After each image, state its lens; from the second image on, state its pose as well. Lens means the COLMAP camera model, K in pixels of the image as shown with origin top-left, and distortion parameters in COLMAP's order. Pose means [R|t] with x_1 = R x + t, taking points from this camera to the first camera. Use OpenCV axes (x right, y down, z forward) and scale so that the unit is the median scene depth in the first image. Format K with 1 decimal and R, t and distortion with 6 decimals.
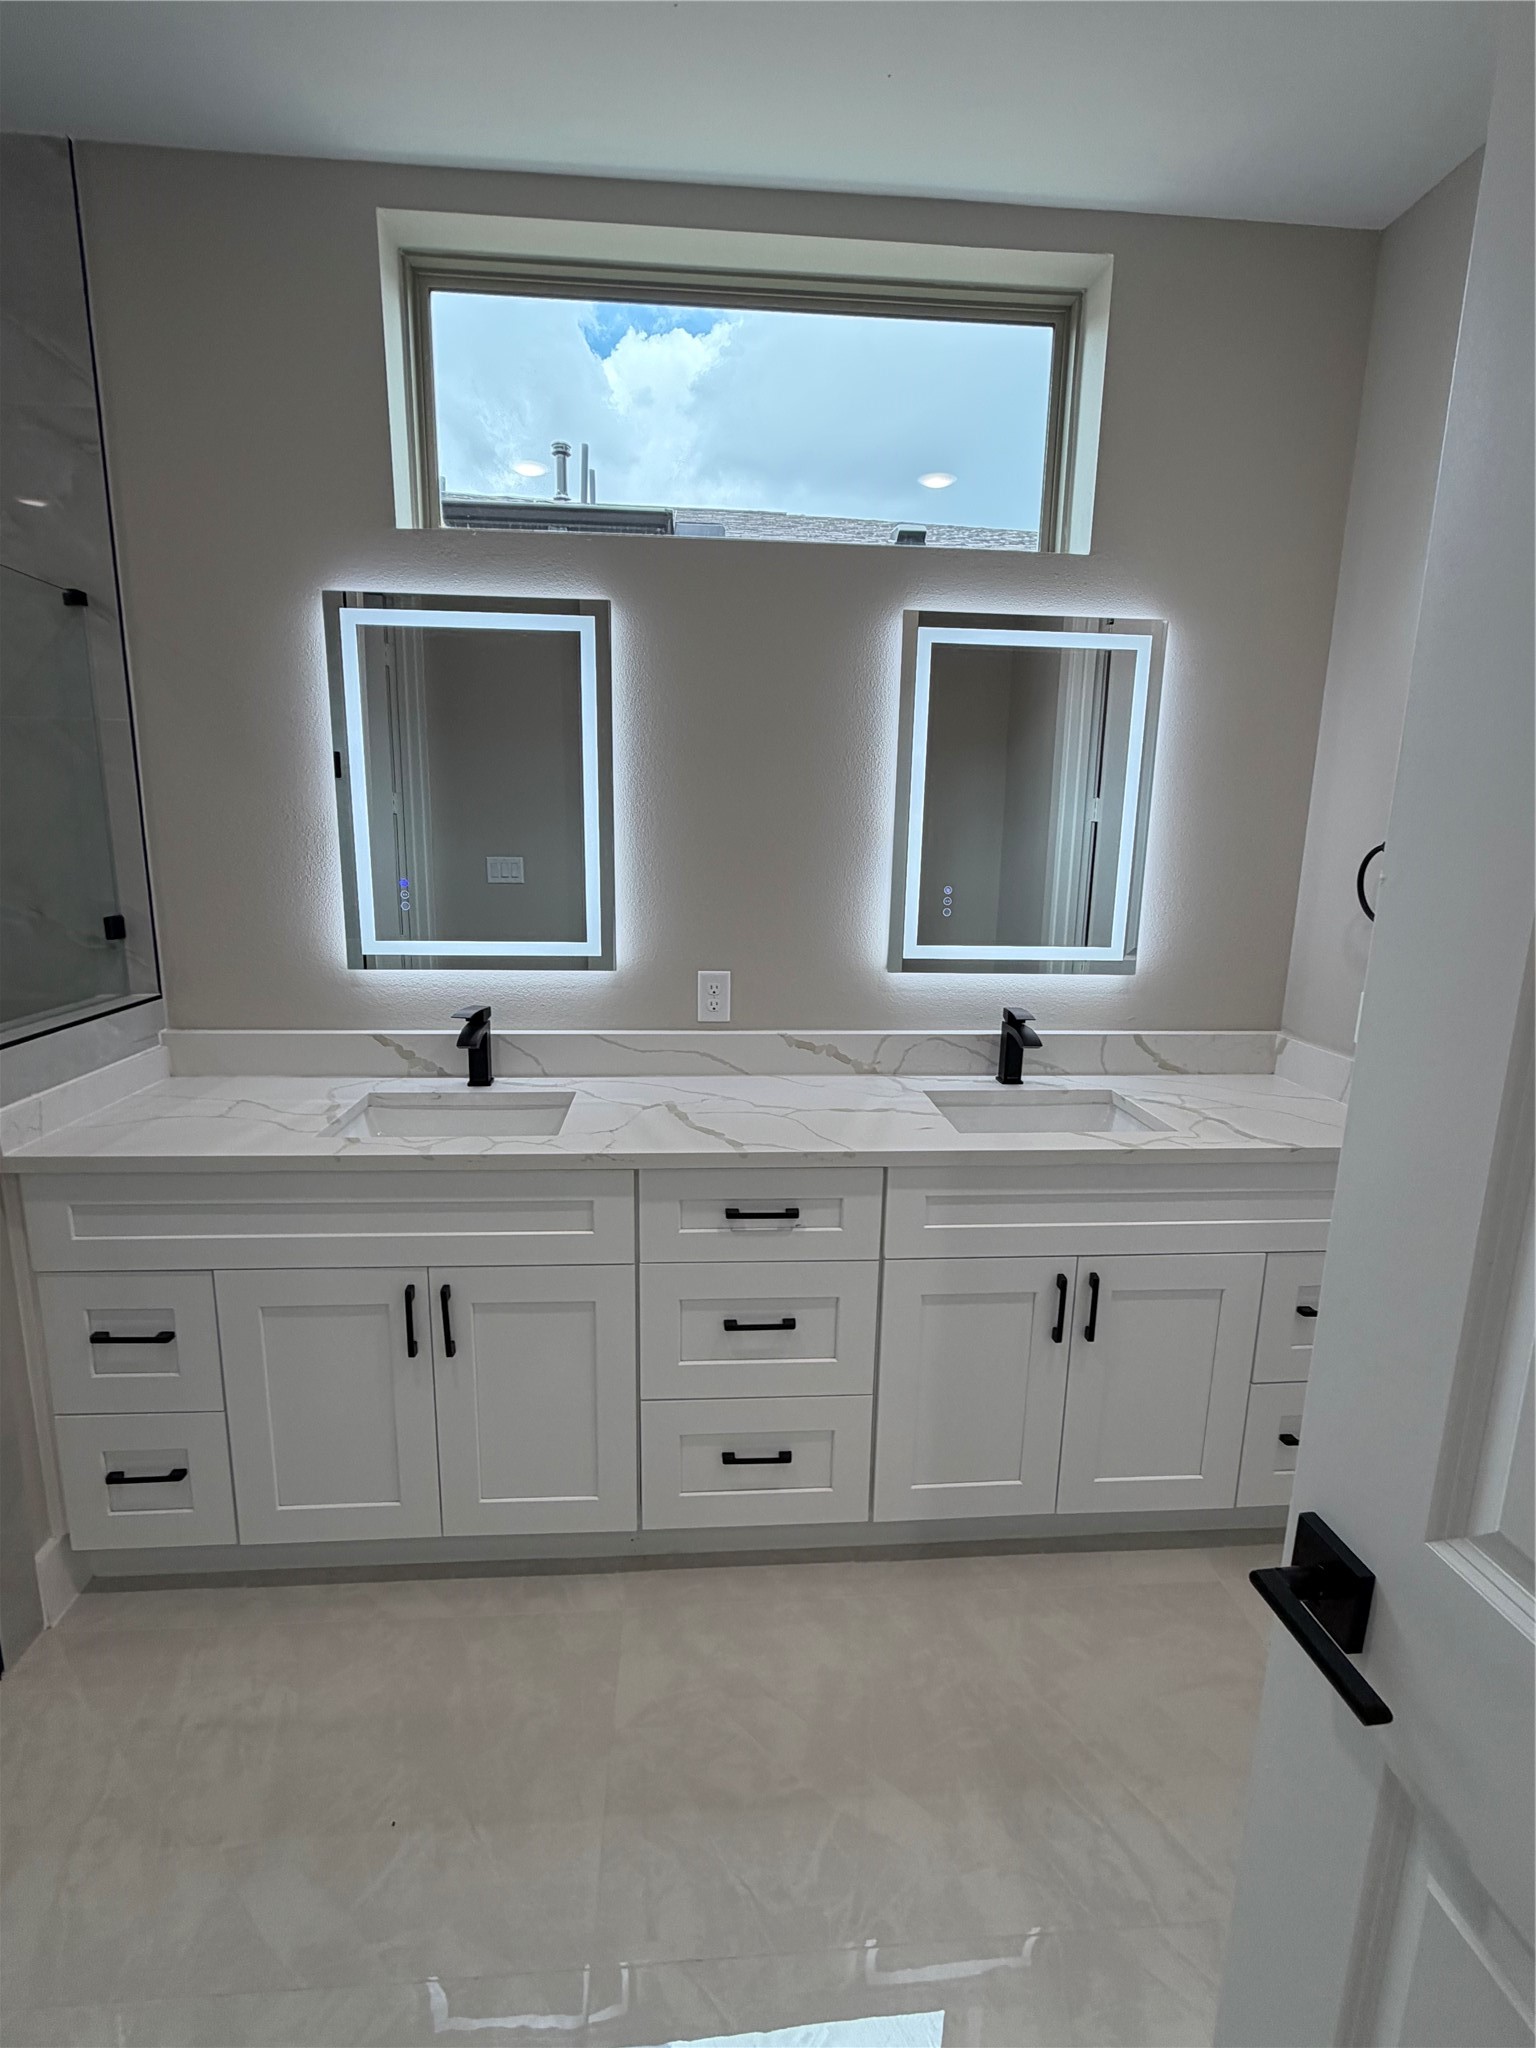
lens RADIAL K [[965.7, 0, 768.0], [0, 965.7, 1024.0], [0, 0, 1]] dist [-0.001642, 0.000333]
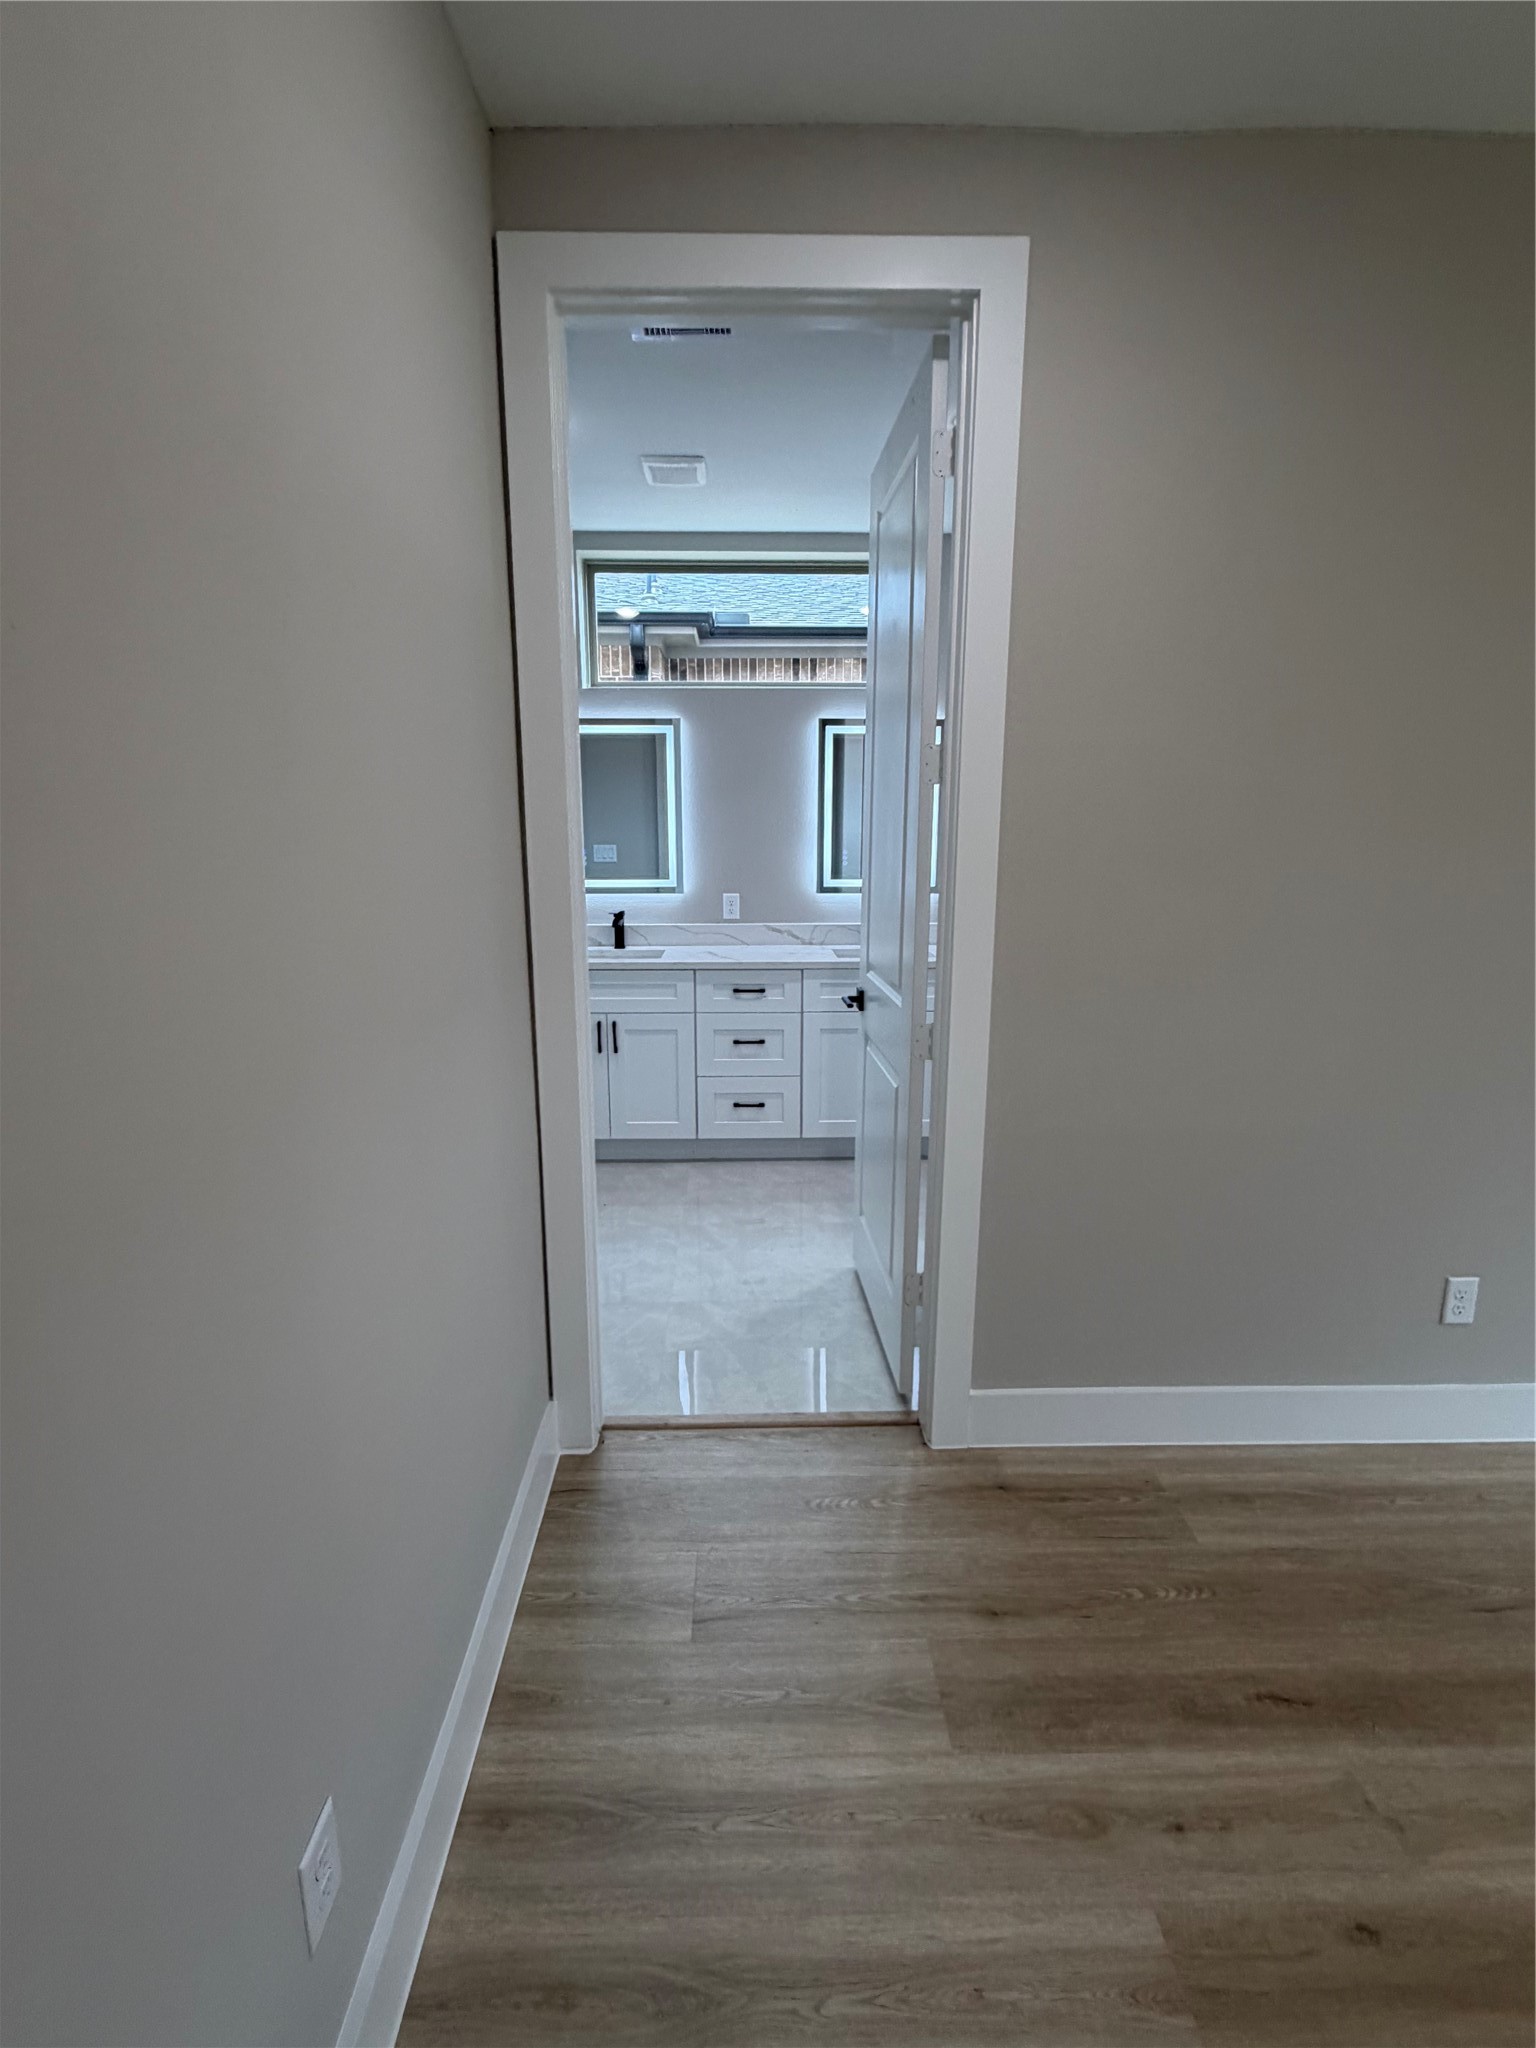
lens RADIAL K [[965.7, 0, 768.0], [0, 965.7, 1024.0], [0, 0, 1]] dist [-0.001642, 0.000333]
pose [[0.998667, -0.006630, -0.051185, 0.147107], [0.007037, 0.999945, 0.007770, 0.242266], [0.051131, -0.008120, 0.998659, -1.223252]]
